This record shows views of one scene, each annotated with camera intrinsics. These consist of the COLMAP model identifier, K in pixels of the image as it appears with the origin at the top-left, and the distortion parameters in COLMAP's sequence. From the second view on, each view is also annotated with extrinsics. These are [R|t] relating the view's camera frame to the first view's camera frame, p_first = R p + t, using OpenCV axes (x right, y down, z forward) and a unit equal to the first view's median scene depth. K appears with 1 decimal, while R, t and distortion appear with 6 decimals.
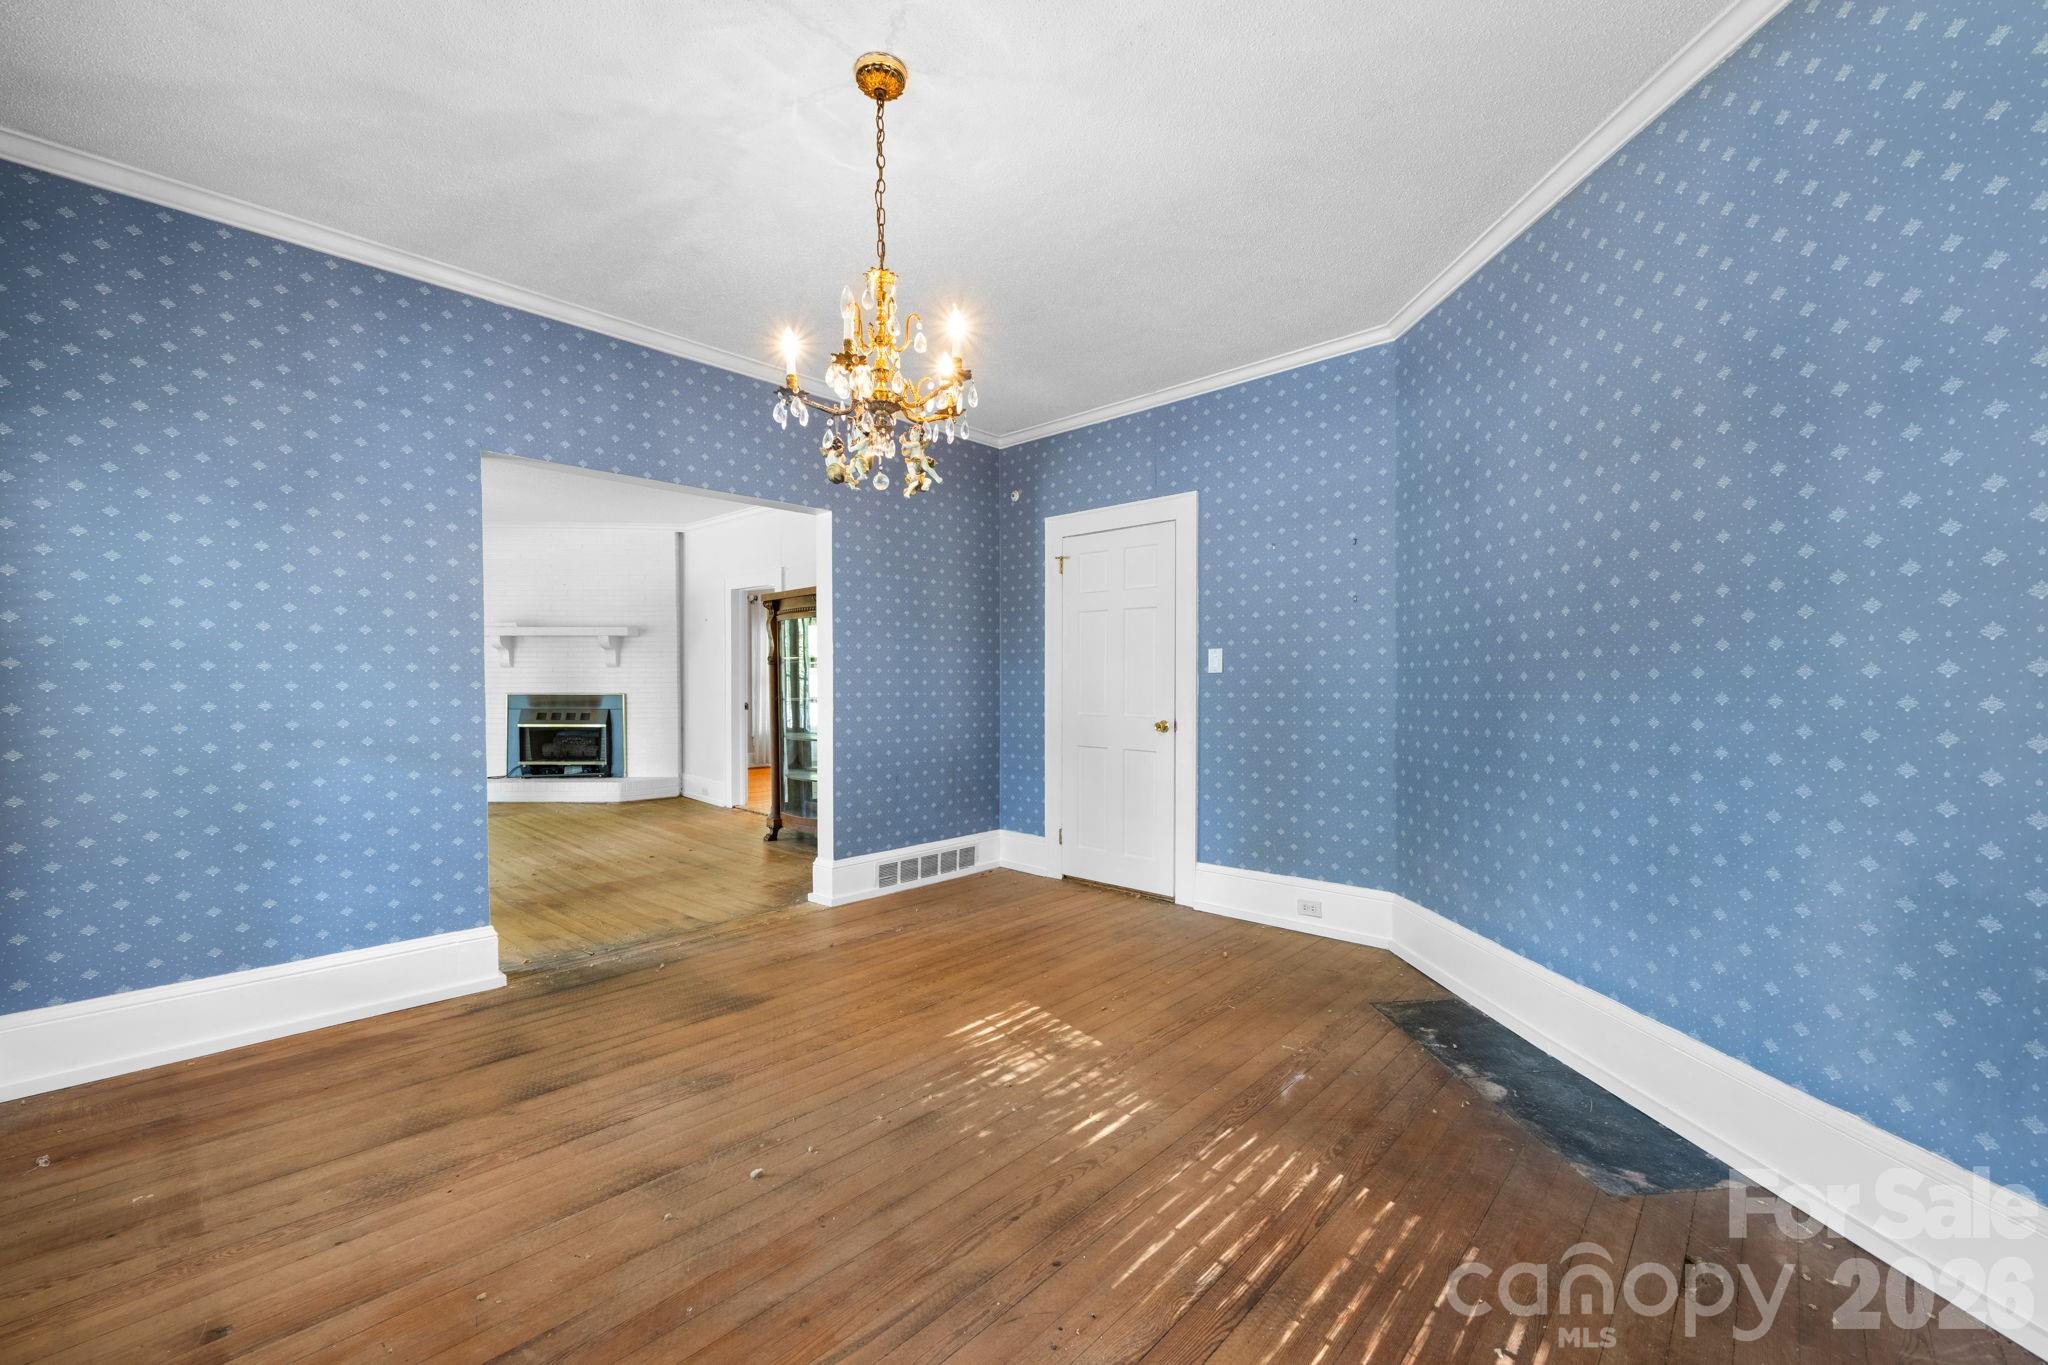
lens RADIAL K [[848.5, 0, 1015.4], [0, 848.5, 701.6], [0, 0, 1]] dist [-0.001208, -0.000020]
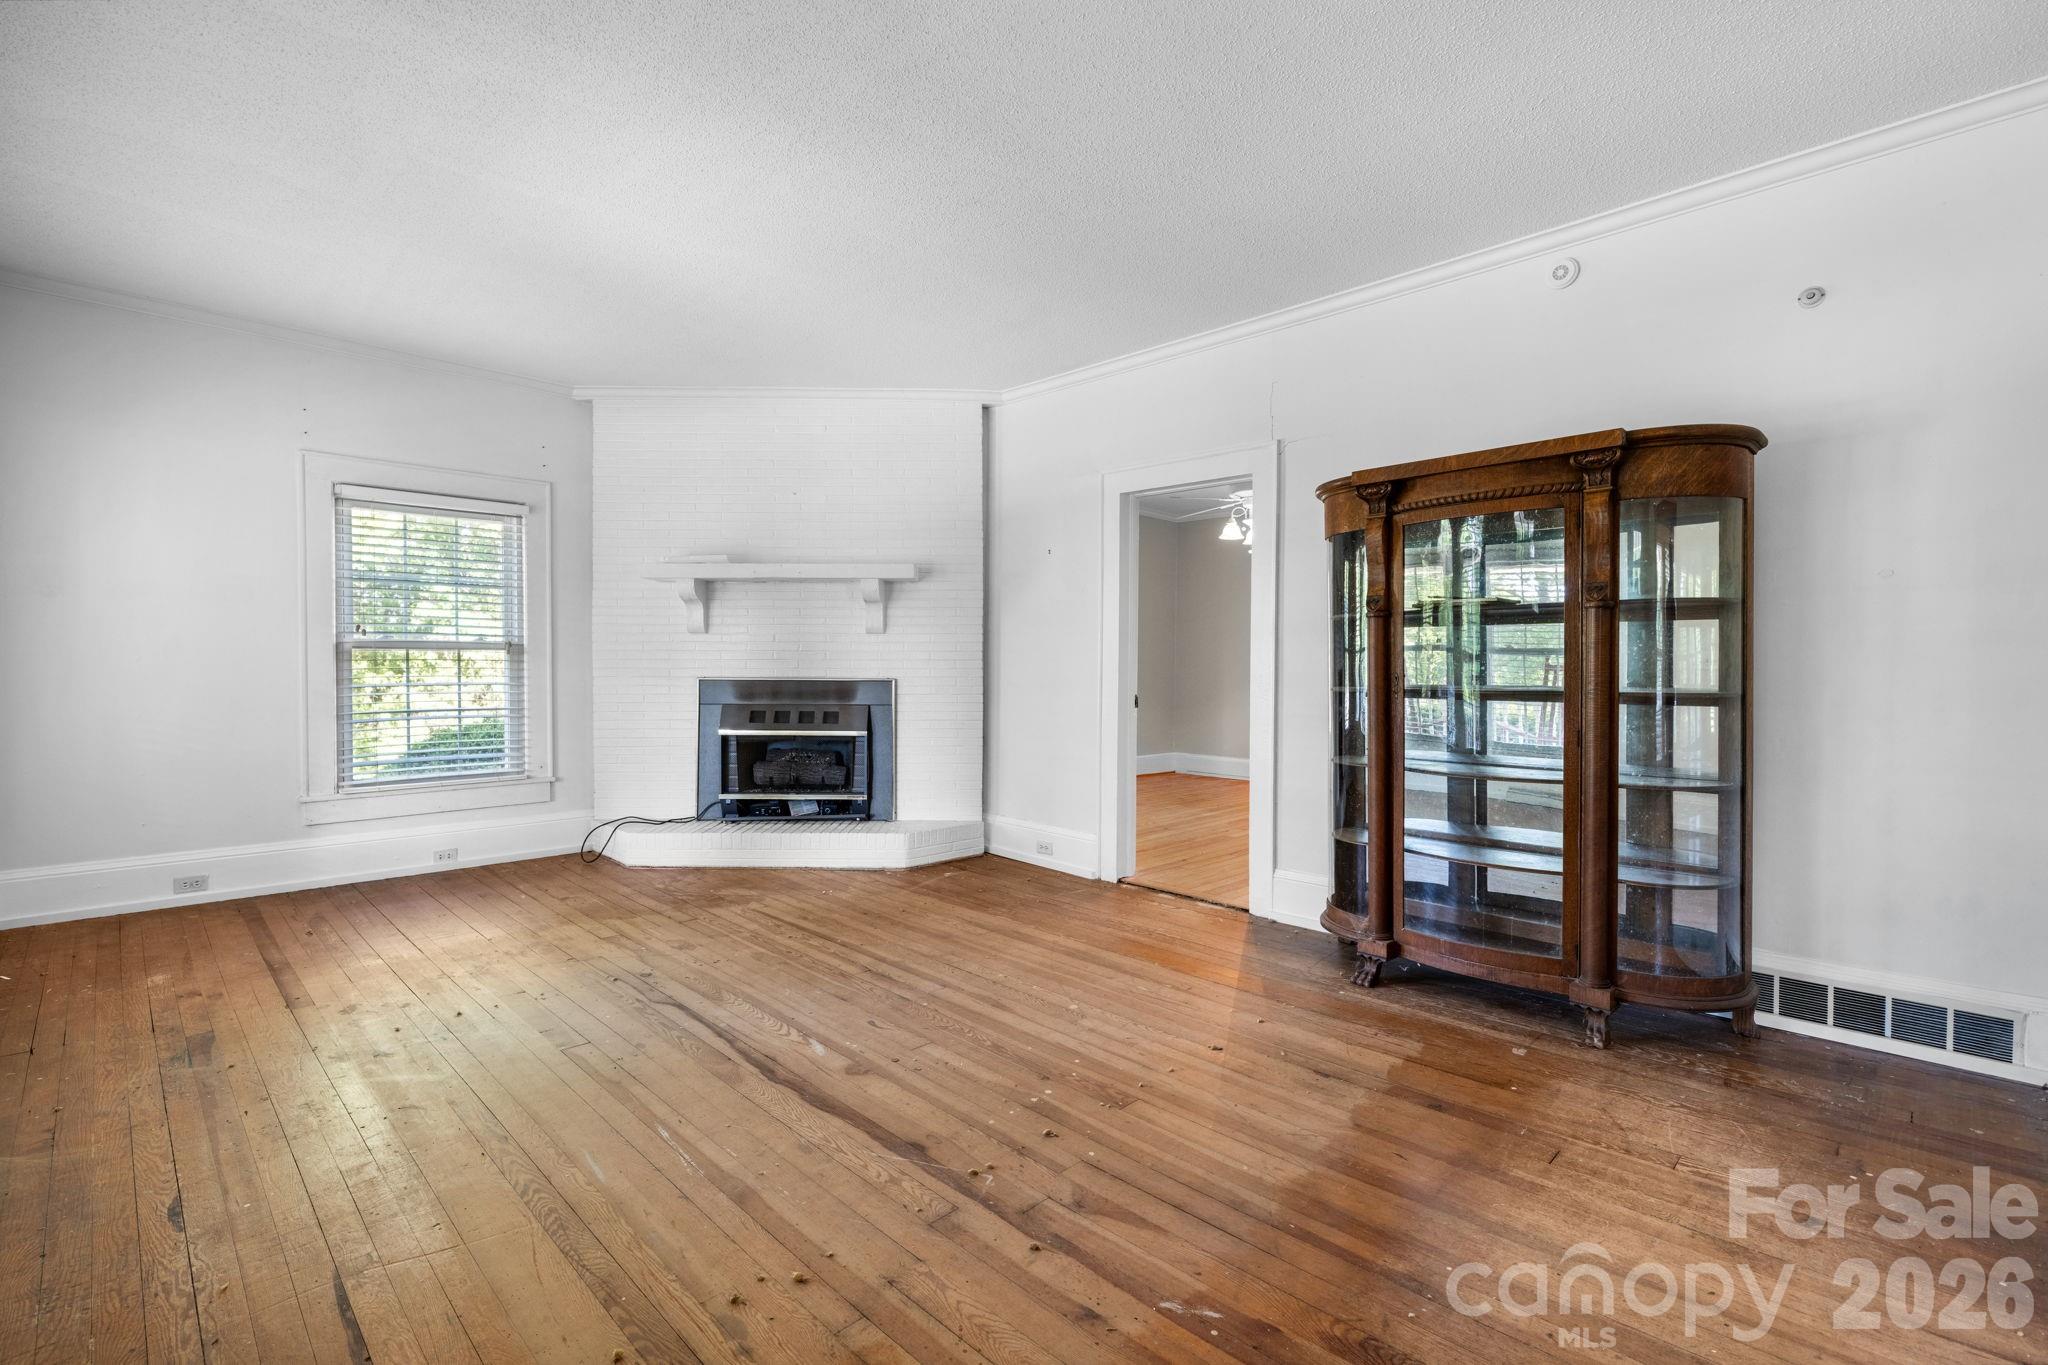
lens RADIAL K [[910.2, 0, 1028.3], [0, 910.2, 677.9], [0, 0, 1]] dist [0.002505, -0.000230]
pose [[0.999743, 0.004076, -0.022306, -0.356030], [-0.004295, 0.999943, -0.009799, -0.004146], [0.022264, 0.009892, 0.999703, 0.373554]]
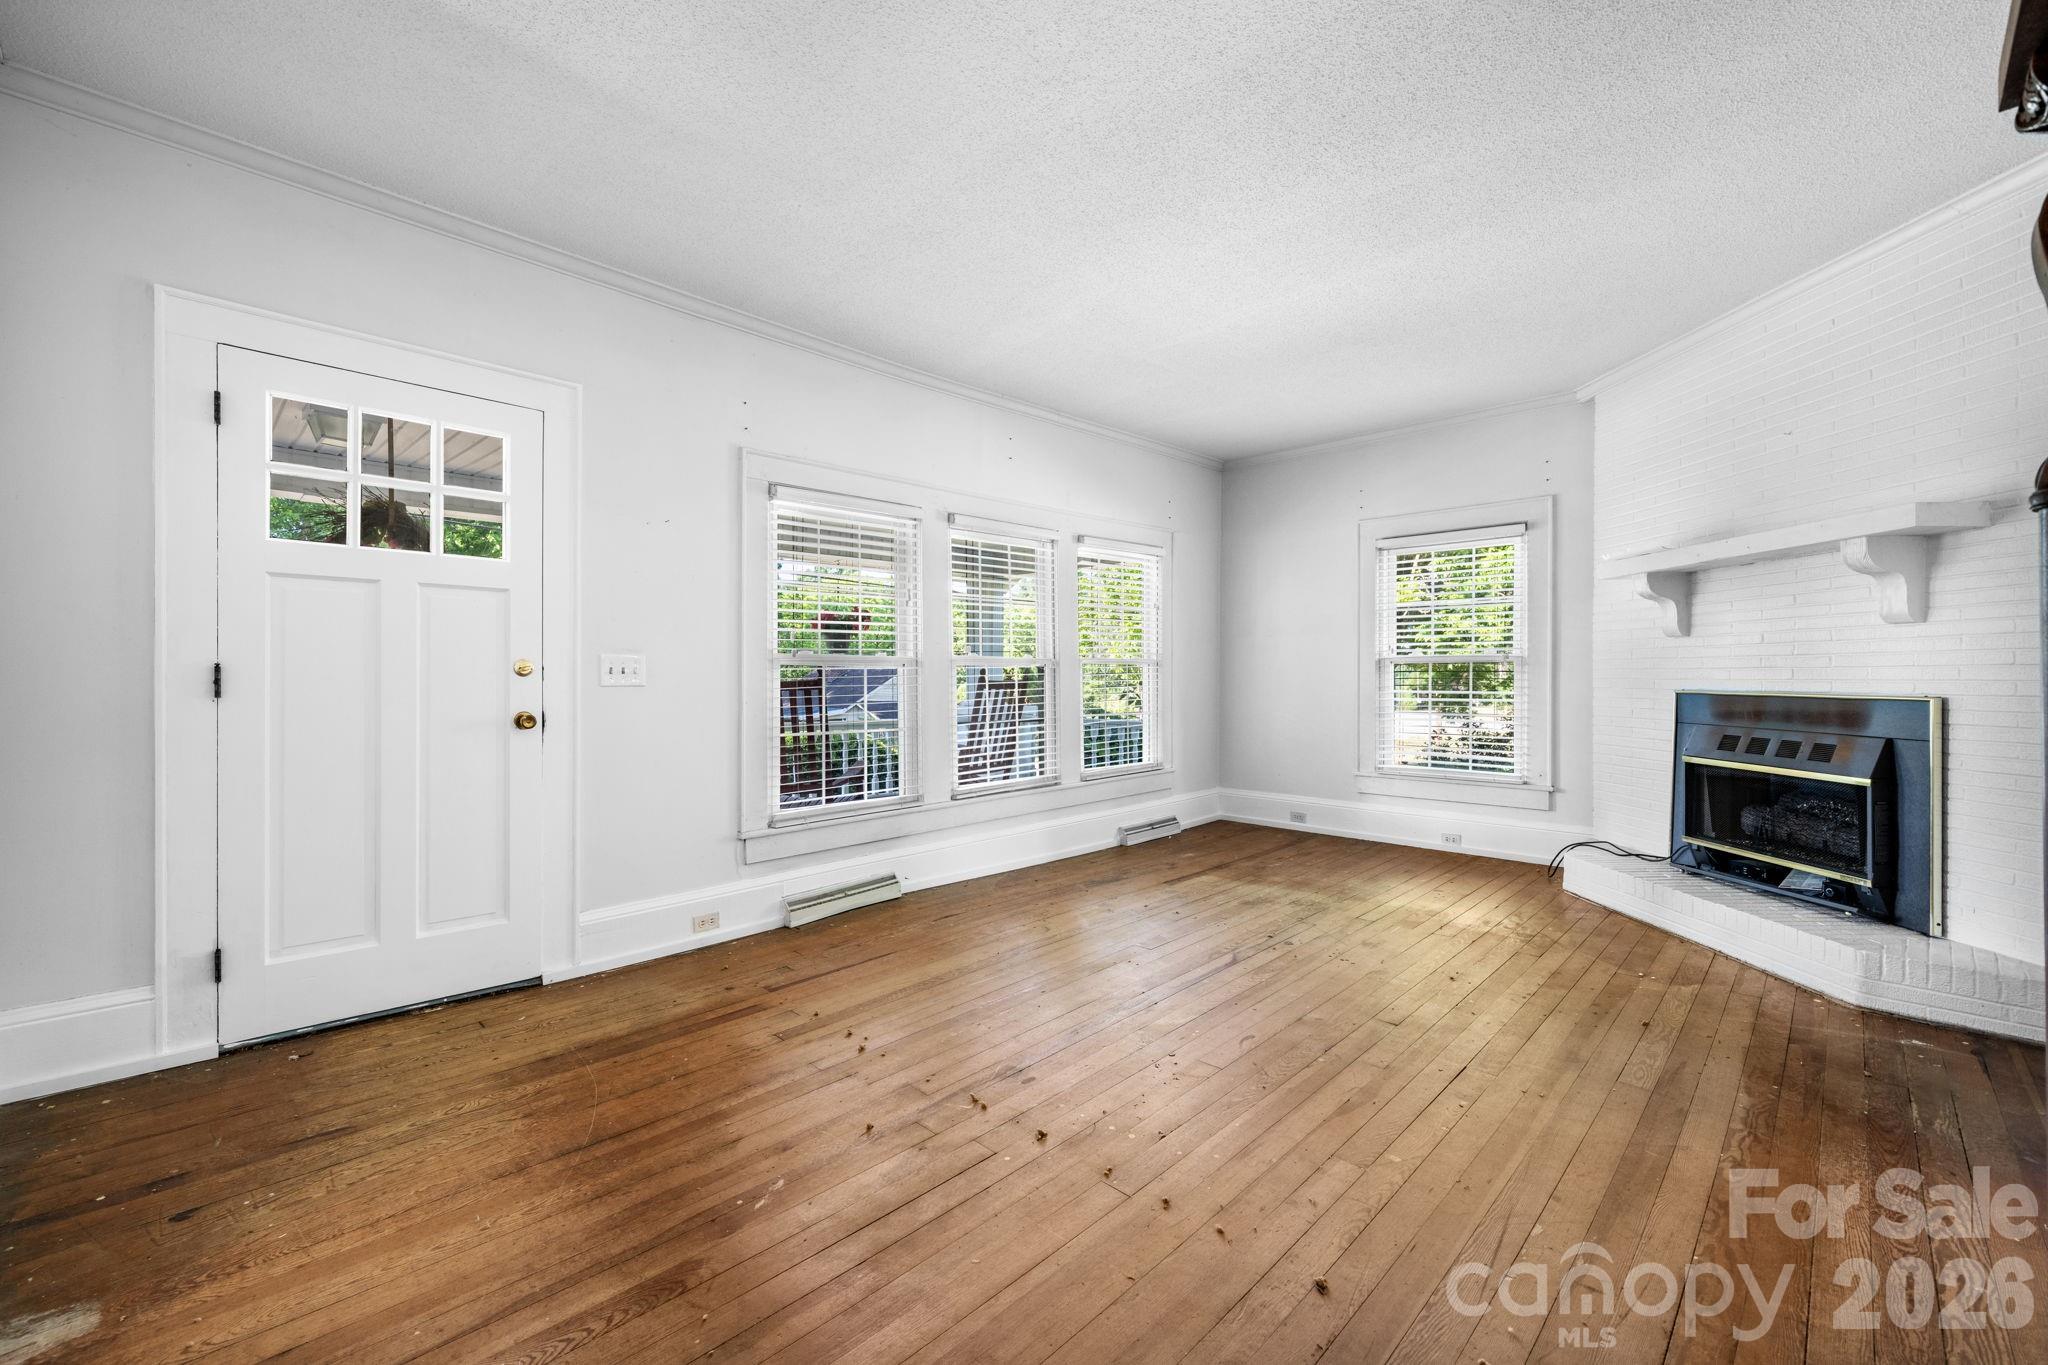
lens RADIAL K [[848.5, 0, 1019.6], [0, 848.5, 679.2], [0, 0, 1]] dist [-0.001208, -0.000020]
pose [[-0.023178, 0.005600, -0.999716, -0.106629], [-0.025760, 0.999649, 0.006197, -0.009432], [0.999399, 0.025897, -0.023025, 0.635518]]
